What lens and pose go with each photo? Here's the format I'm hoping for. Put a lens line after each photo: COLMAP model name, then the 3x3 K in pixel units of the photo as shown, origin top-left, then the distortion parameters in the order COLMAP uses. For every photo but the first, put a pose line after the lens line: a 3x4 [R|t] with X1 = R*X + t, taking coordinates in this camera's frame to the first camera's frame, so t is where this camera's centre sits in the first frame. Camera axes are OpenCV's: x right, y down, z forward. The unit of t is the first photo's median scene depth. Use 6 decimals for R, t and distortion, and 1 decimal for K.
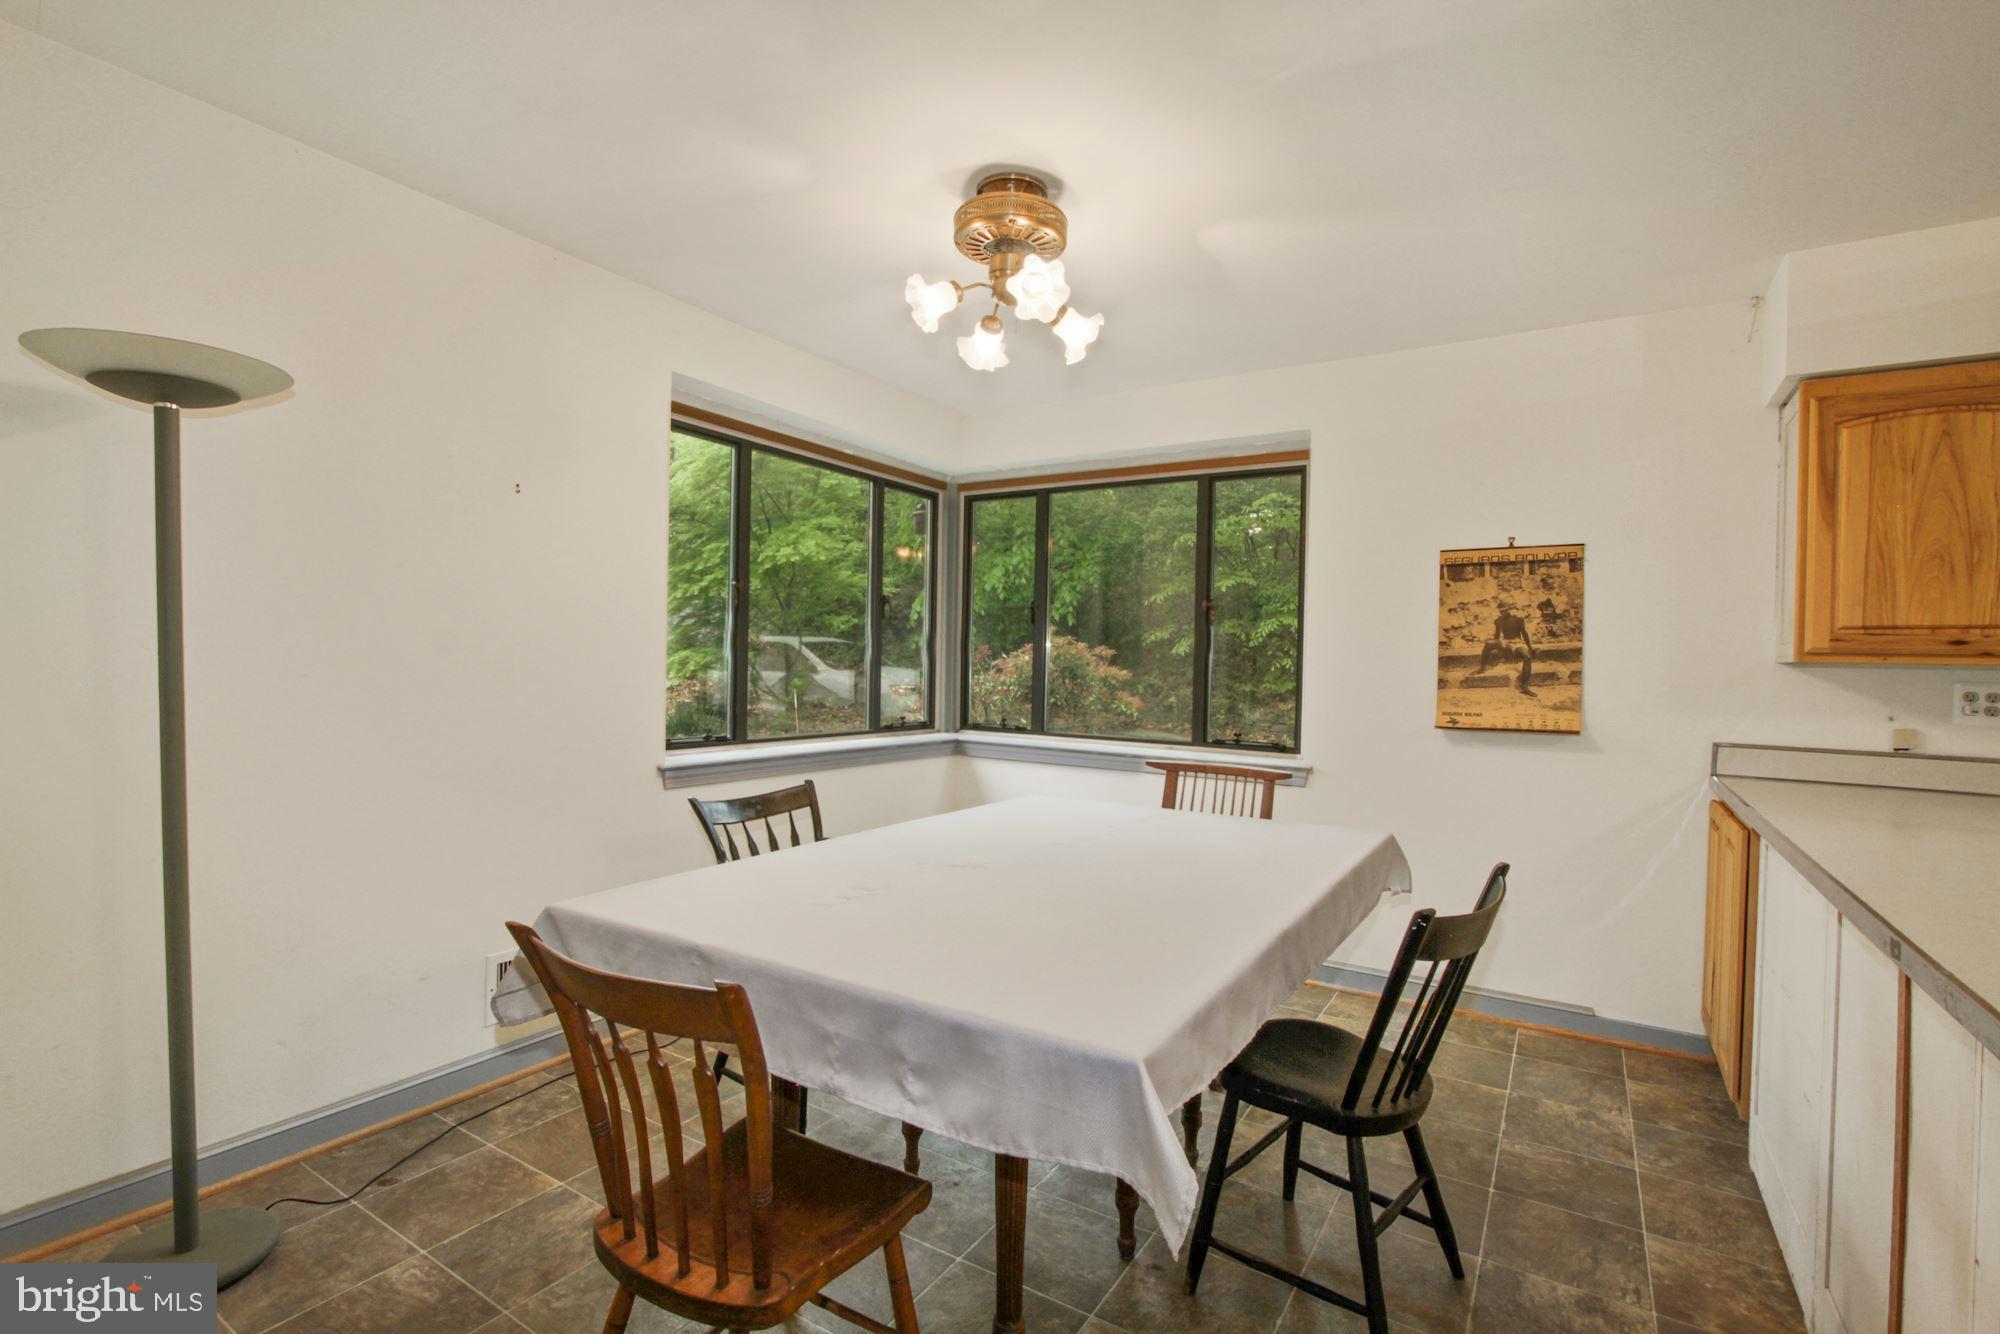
lens RADIAL K [[918.4, 0, 1000.0], [0, 918.4, 667.0], [0, 0, 1]] dist [-0.017173, 0.000483]
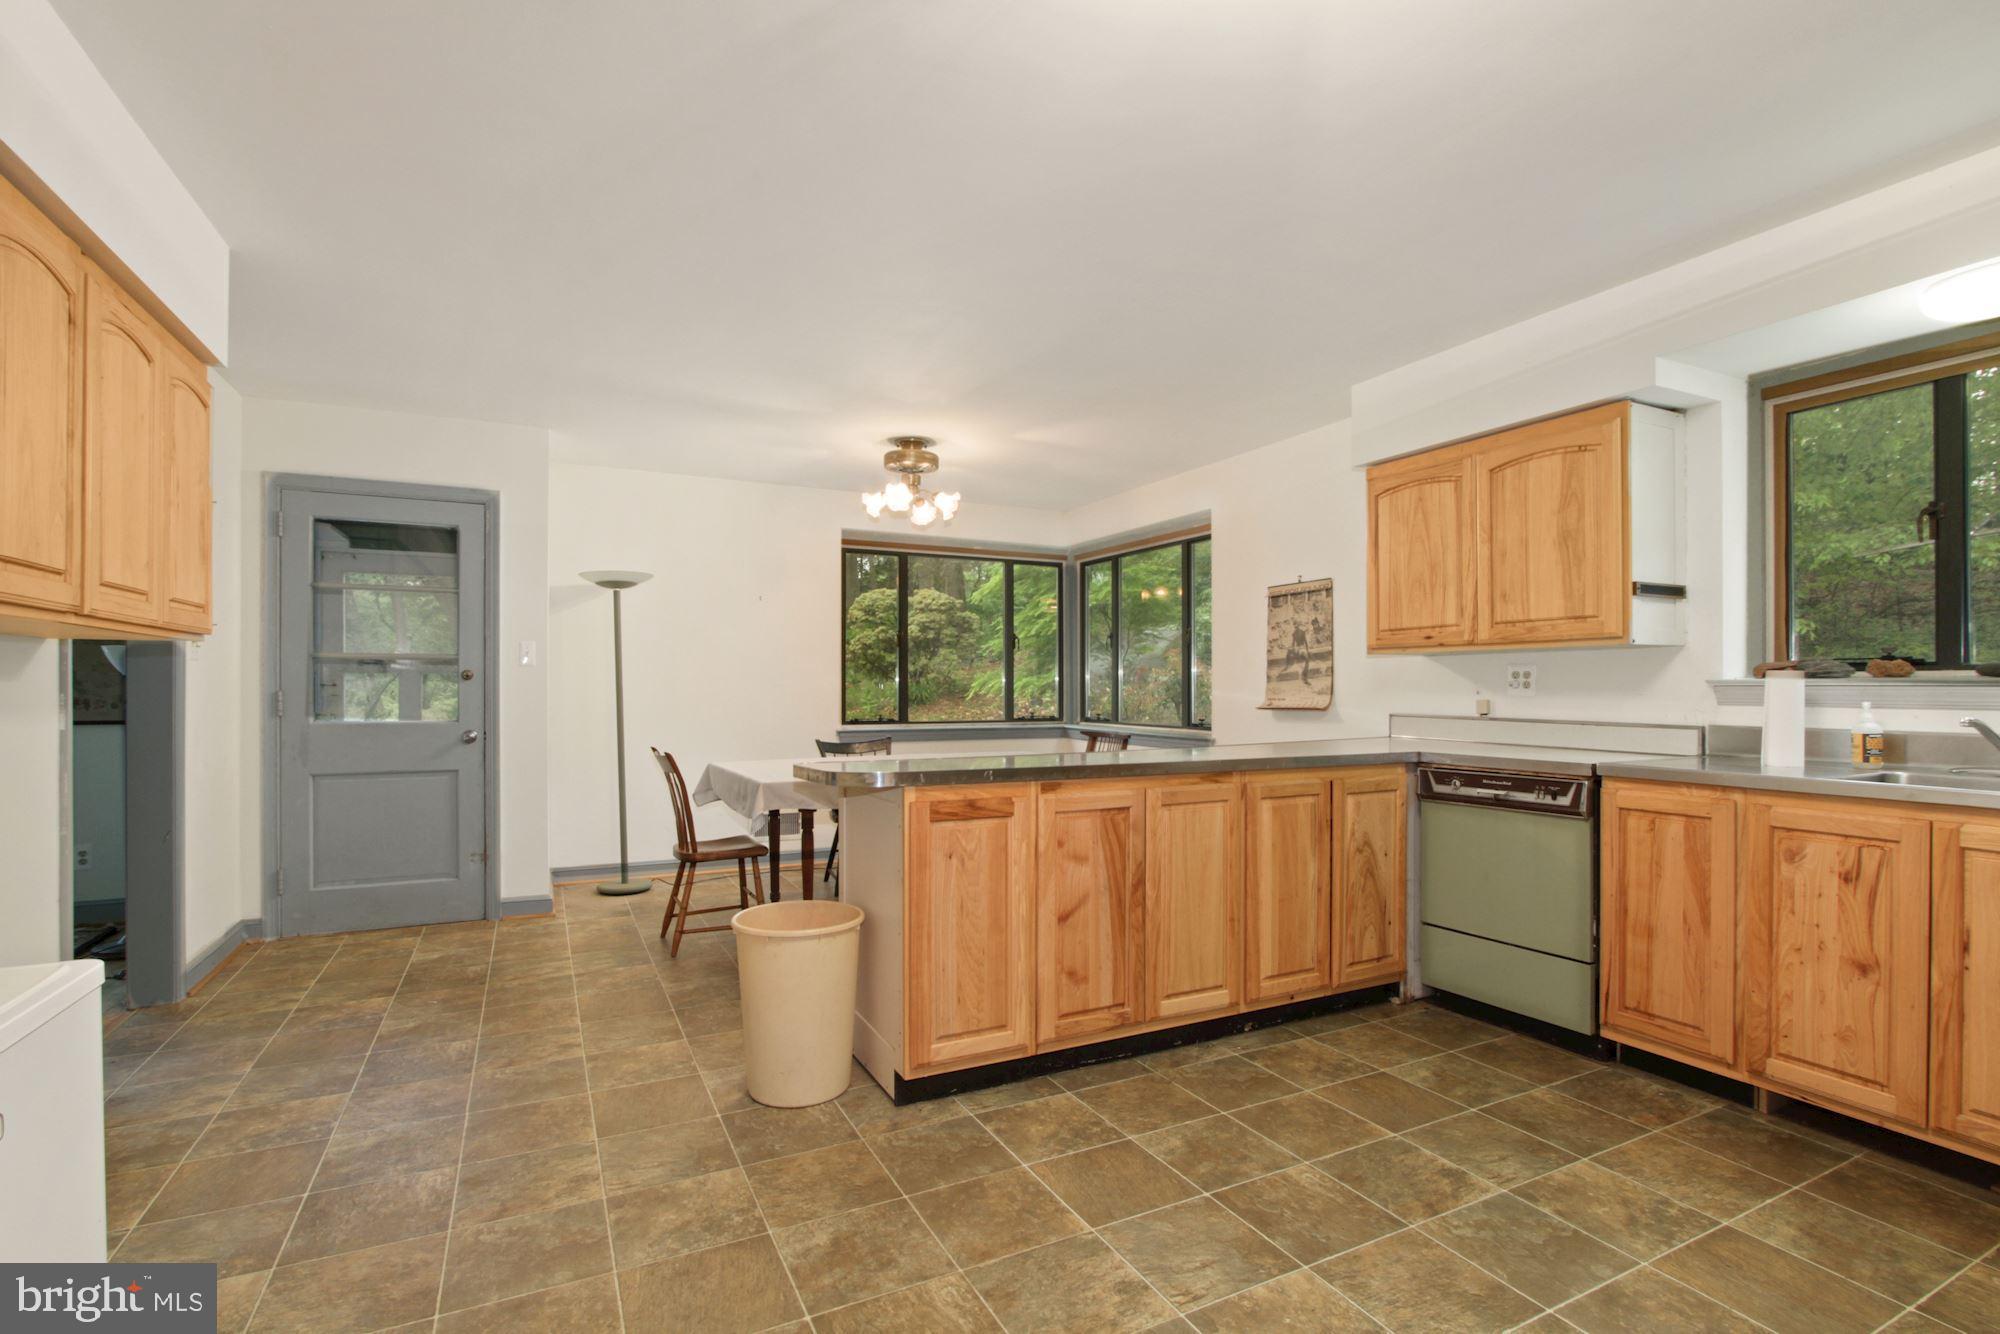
lens RADIAL K [[937.6, 0, 1006.4], [0, 937.6, 688.3], [0, 0, 1]] dist [-0.023126, 0.000310]
pose [[0.856306, -0.021402, -0.516025, 0.952519], [0.016295, 0.999763, -0.014425, 0.051059], [0.516211, 0.003944, 0.856452, -0.518954]]
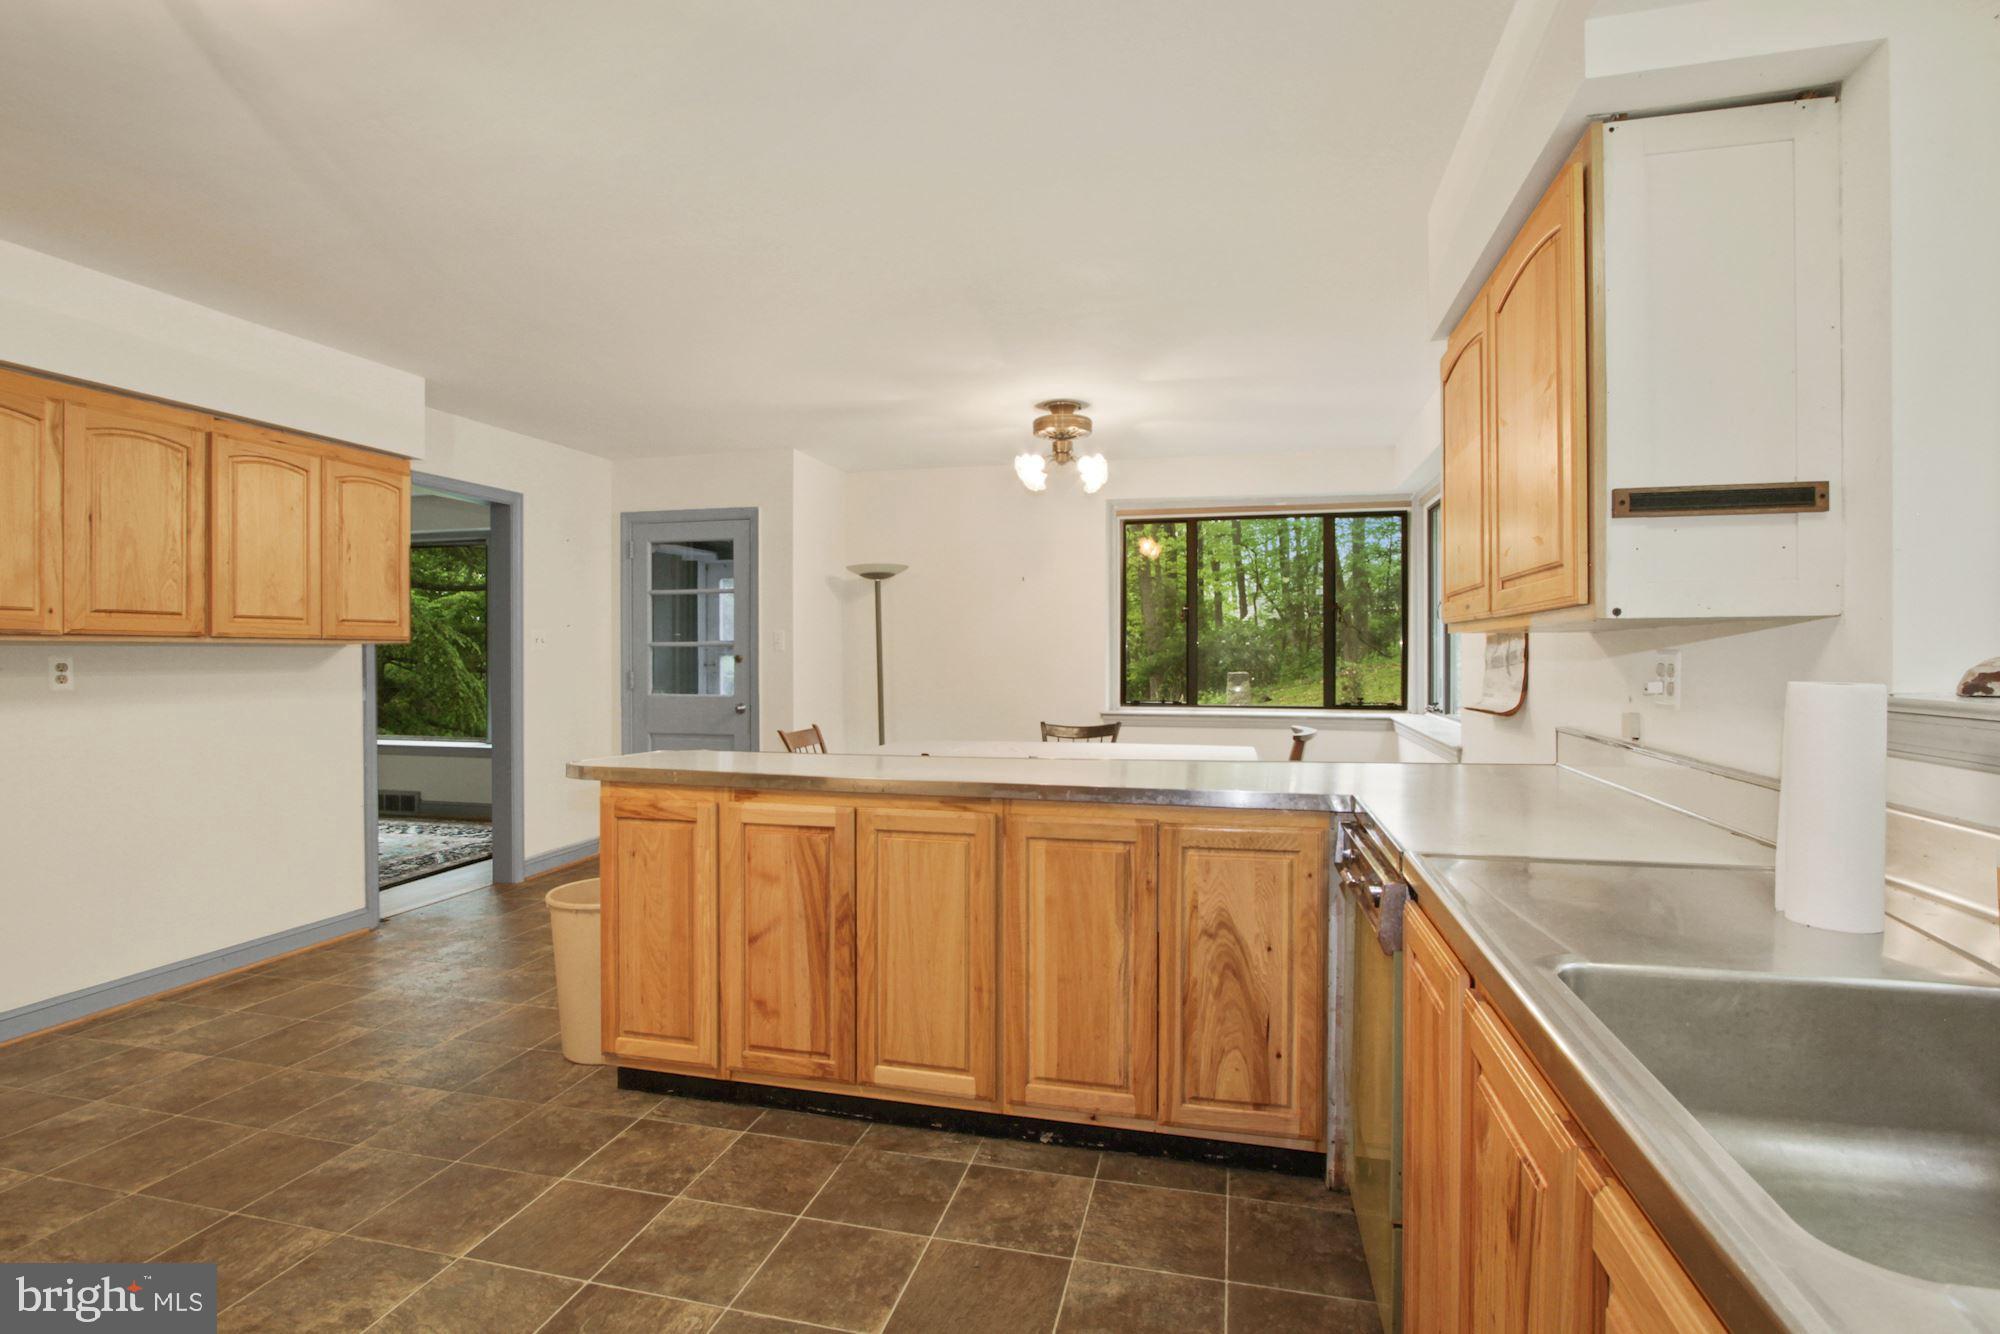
lens RADIAL K [[939.0, 0, 1002.0], [0, 939.0, 663.9], [0, 0, 1]] dist [-0.017875, 0.001084]
pose [[0.311224, -0.012092, -0.950260, 1.362617], [0.003778, 0.999927, -0.011487, 0.029165], [0.950329, -0.000015, 0.311247, 0.202565]]
